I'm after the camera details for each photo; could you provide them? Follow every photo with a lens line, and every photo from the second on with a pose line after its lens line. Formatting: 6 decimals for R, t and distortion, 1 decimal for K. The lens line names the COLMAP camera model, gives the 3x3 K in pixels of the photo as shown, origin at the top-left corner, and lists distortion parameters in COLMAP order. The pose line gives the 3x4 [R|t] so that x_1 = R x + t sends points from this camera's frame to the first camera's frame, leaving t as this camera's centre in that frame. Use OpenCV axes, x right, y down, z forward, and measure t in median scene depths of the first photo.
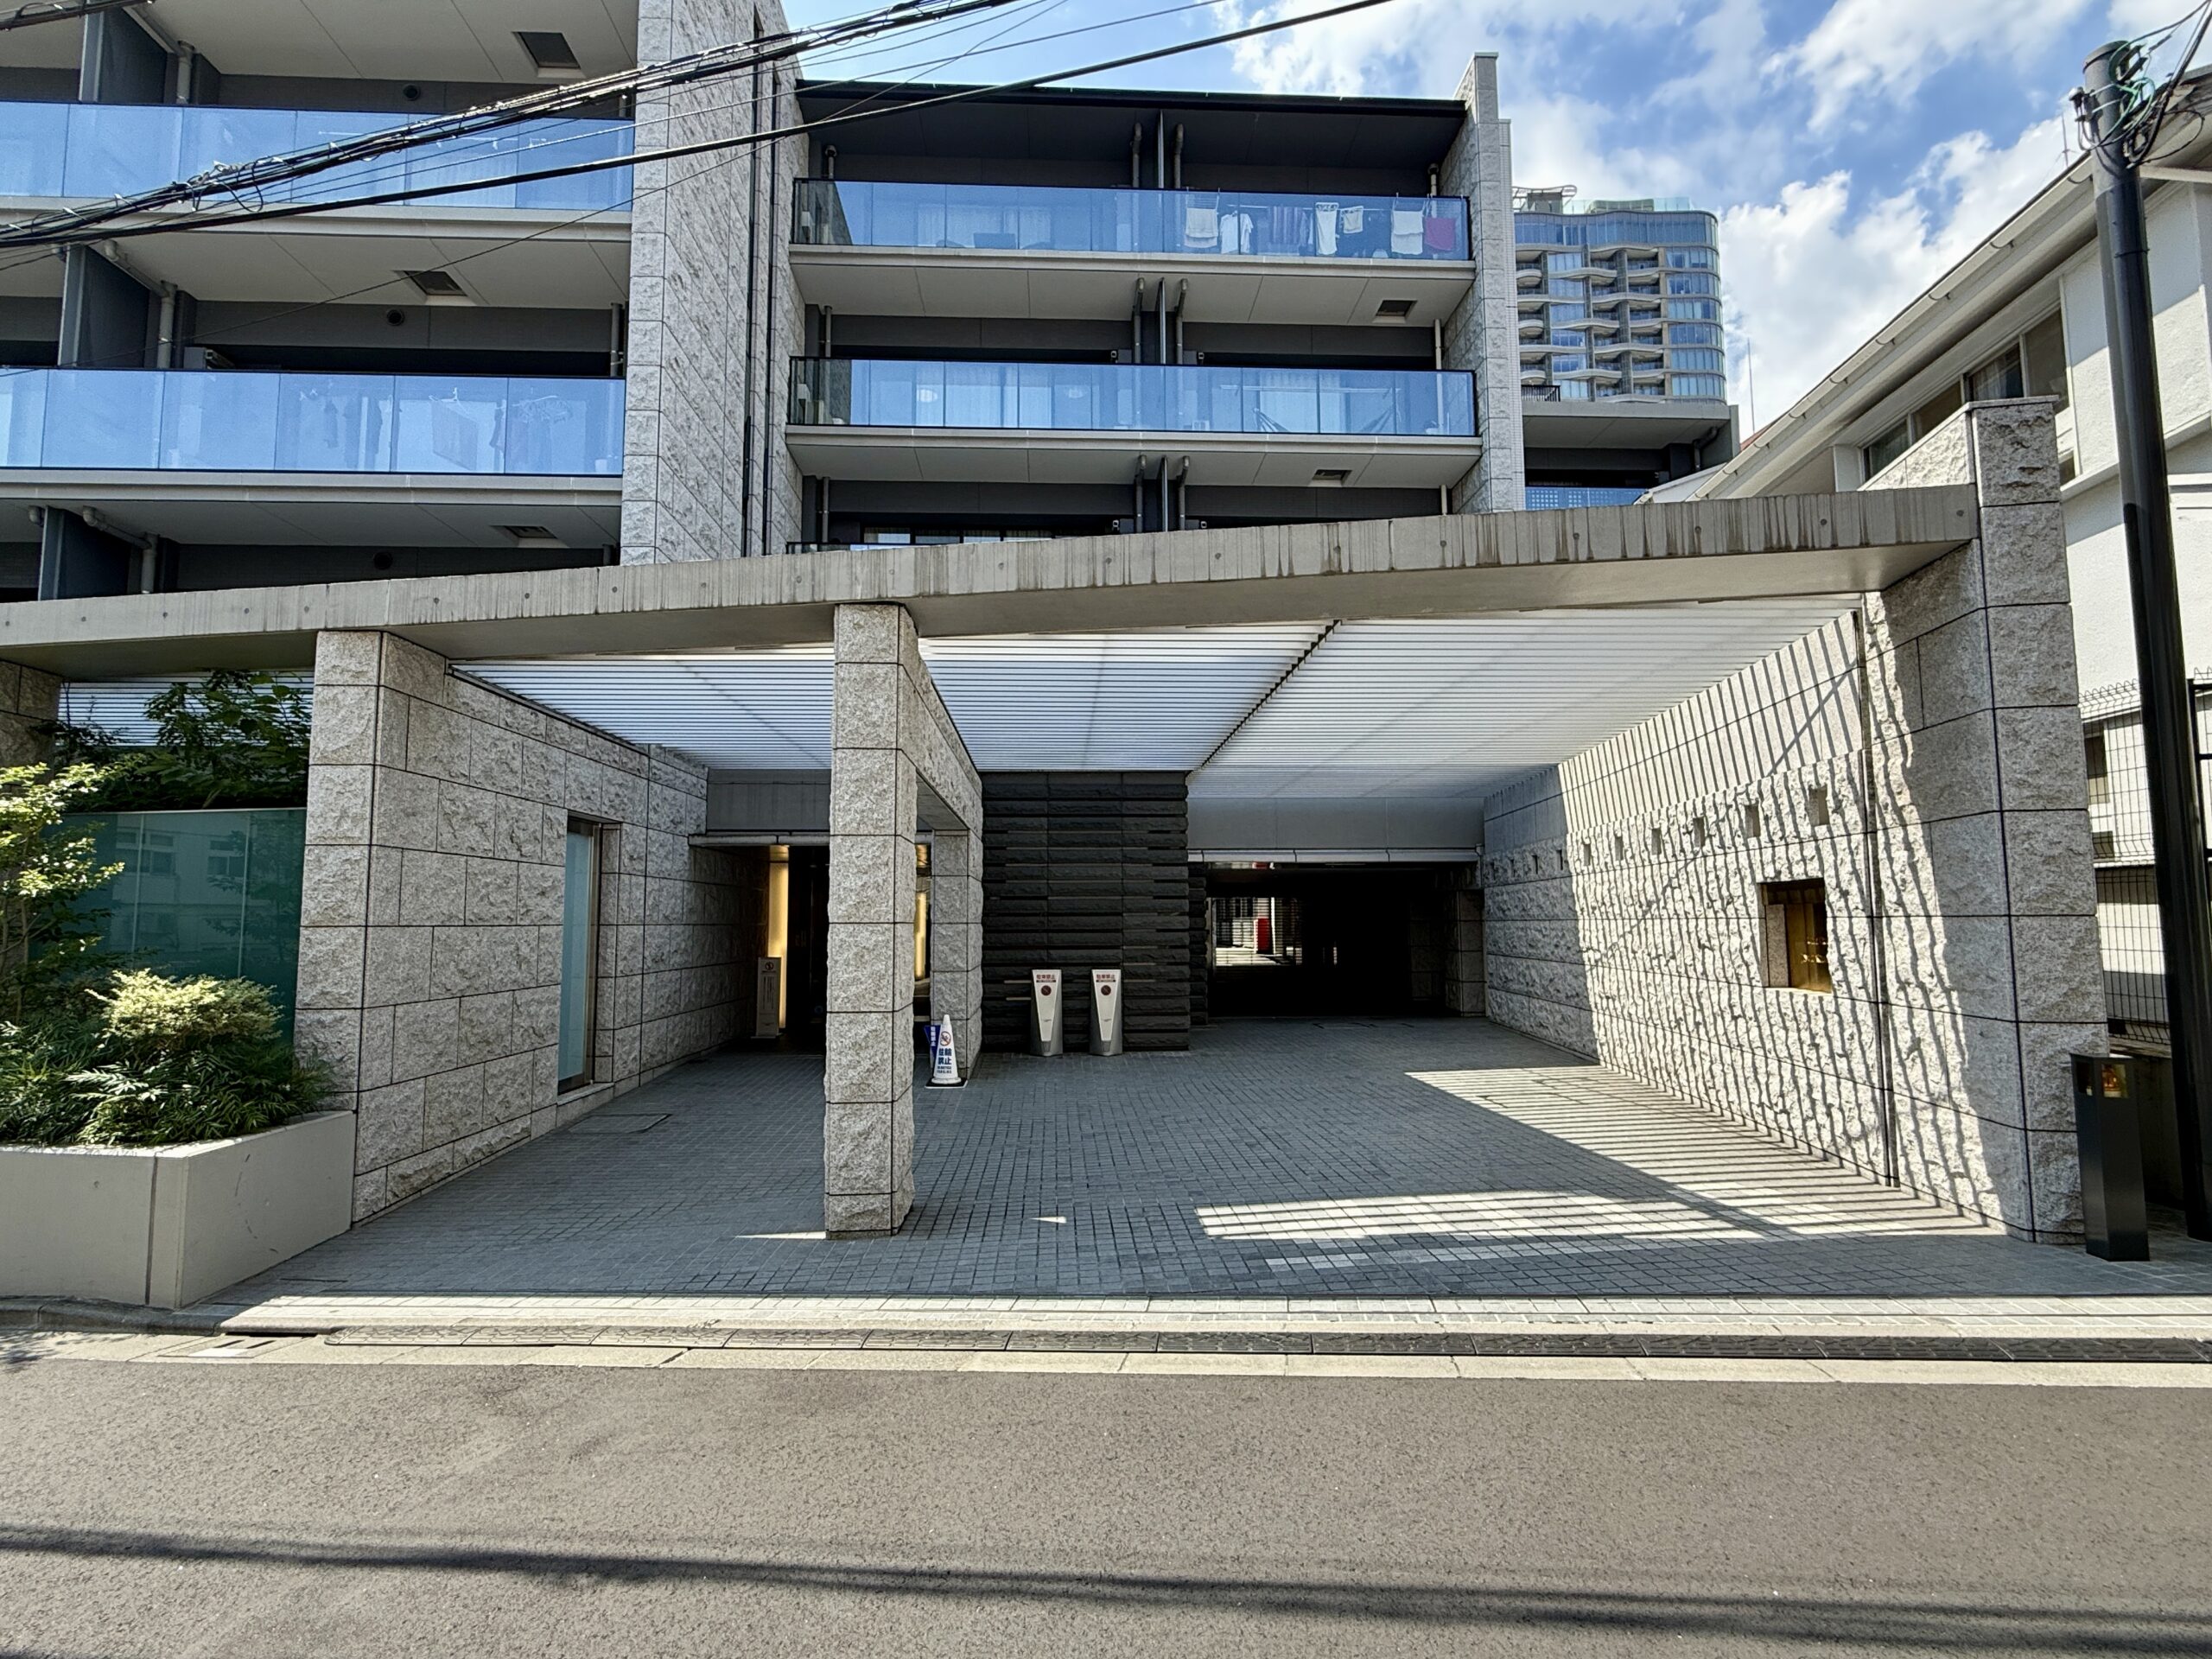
lens RADIAL K [[1080.2, 0, 1108.6], [0, 1080.2, 829.9], [0, 0, 1]] dist [-0.001088, -0.000115]
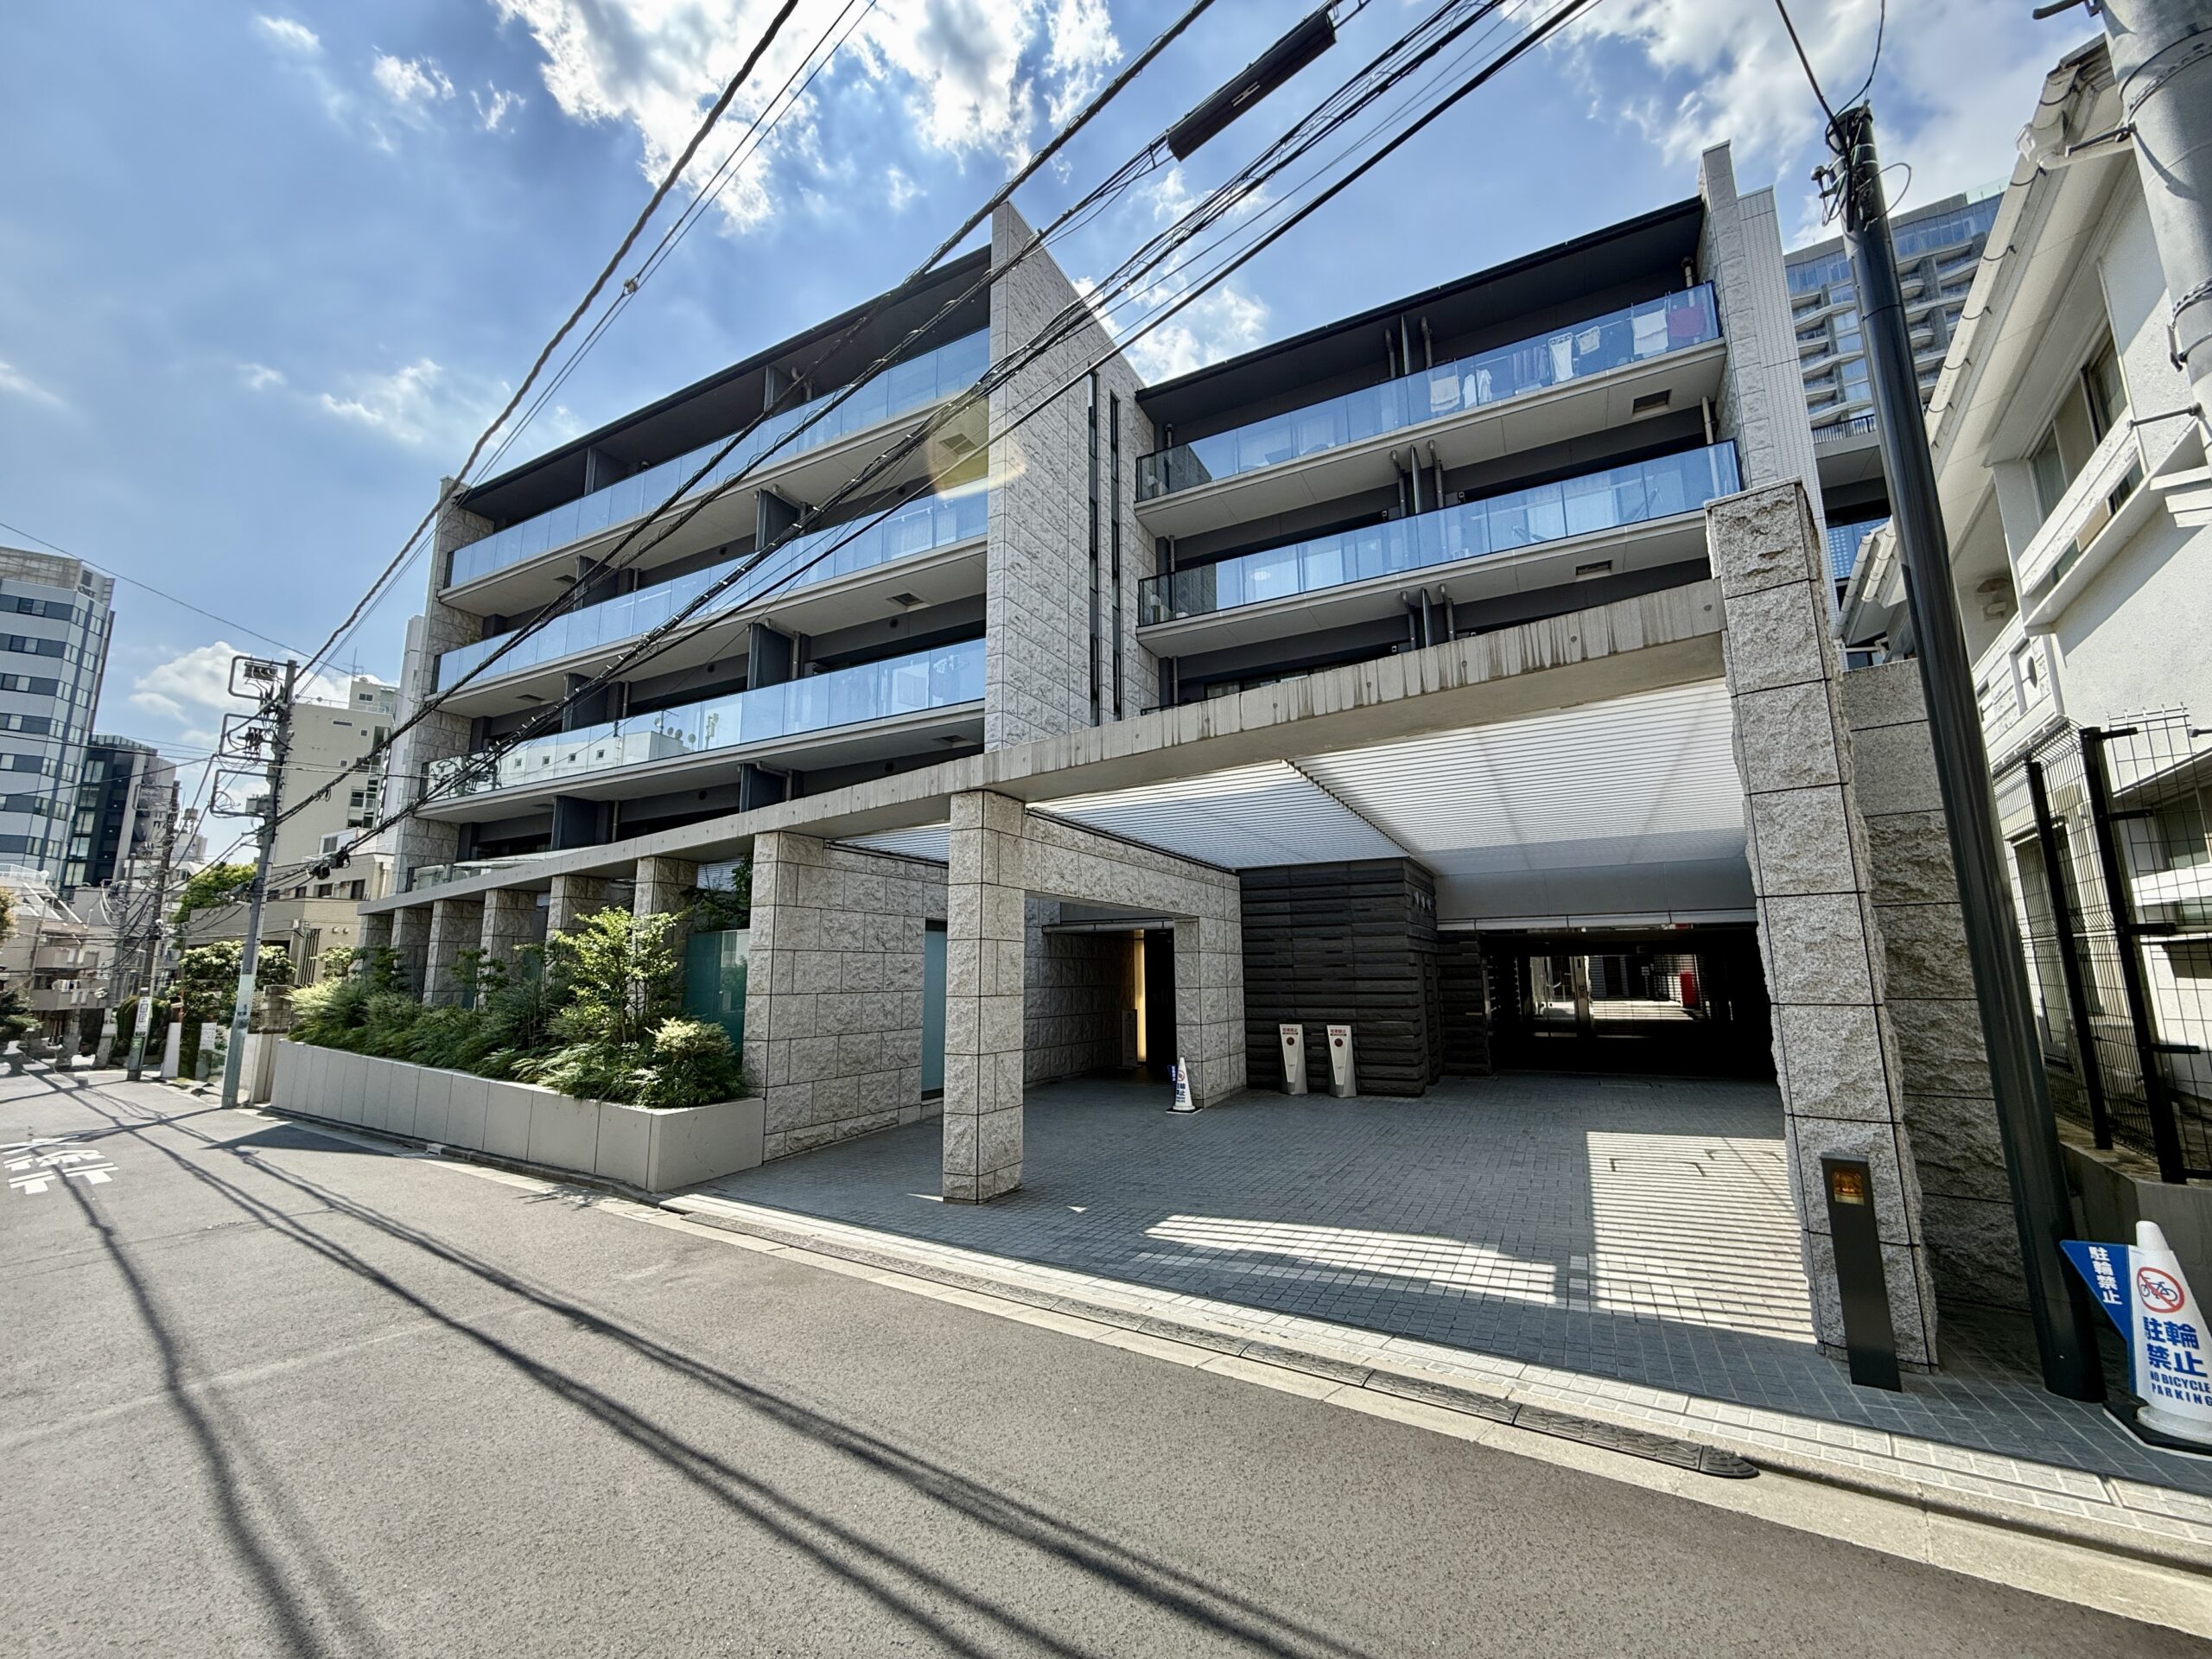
lens RADIAL K [[880.6, 0, 1101.7], [0, 880.6, 827.9], [0, 0, 1]] dist [0.000267, -0.000117]
pose [[0.860703, -0.087395, -0.501550, 0.407660], [0.047602, 0.994655, -0.091628, -0.020147], [0.506877, 0.054989, 0.860263, -0.004764]]
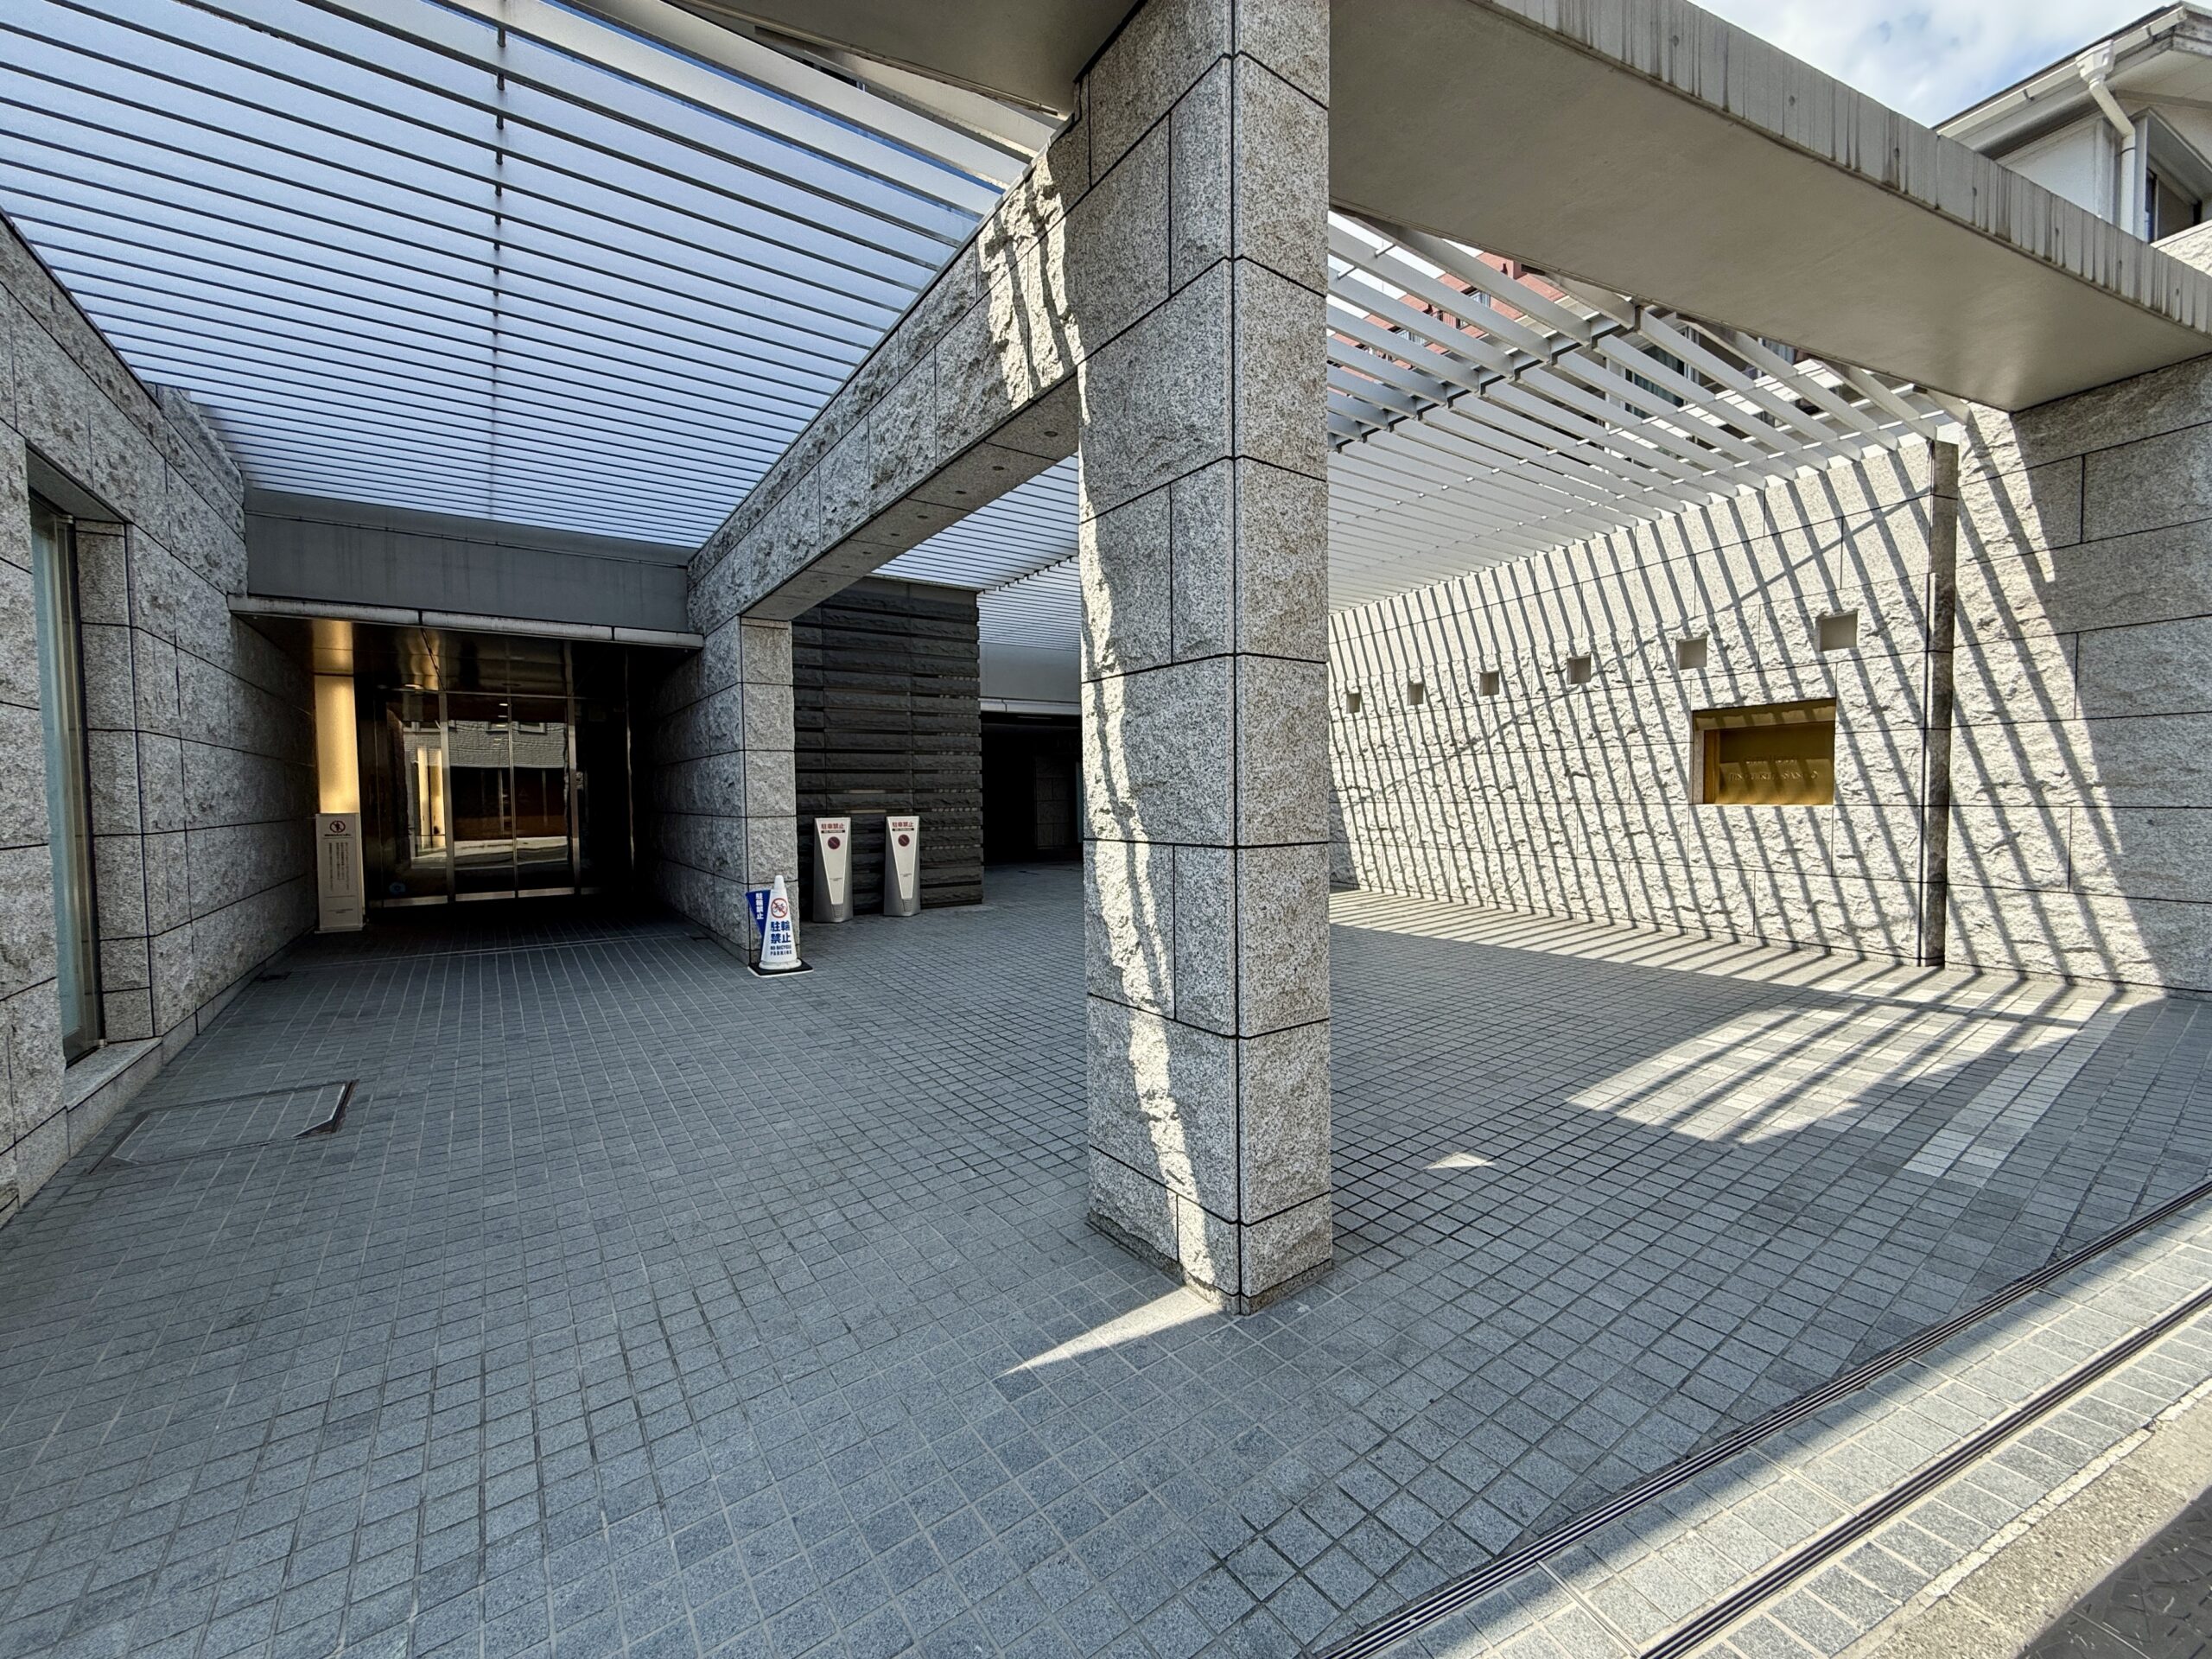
lens RADIAL K [[880.6, 0, 1101.7], [0, 880.6, 827.9], [0, 0, 1]] dist [0.000267, -0.000117]
pose [[0.847106, -0.024835, 0.530844, -0.338467], [-0.038989, 0.993311, 0.108688, 0.081495], [-0.529992, -0.112767, 0.840471, 0.477975]]
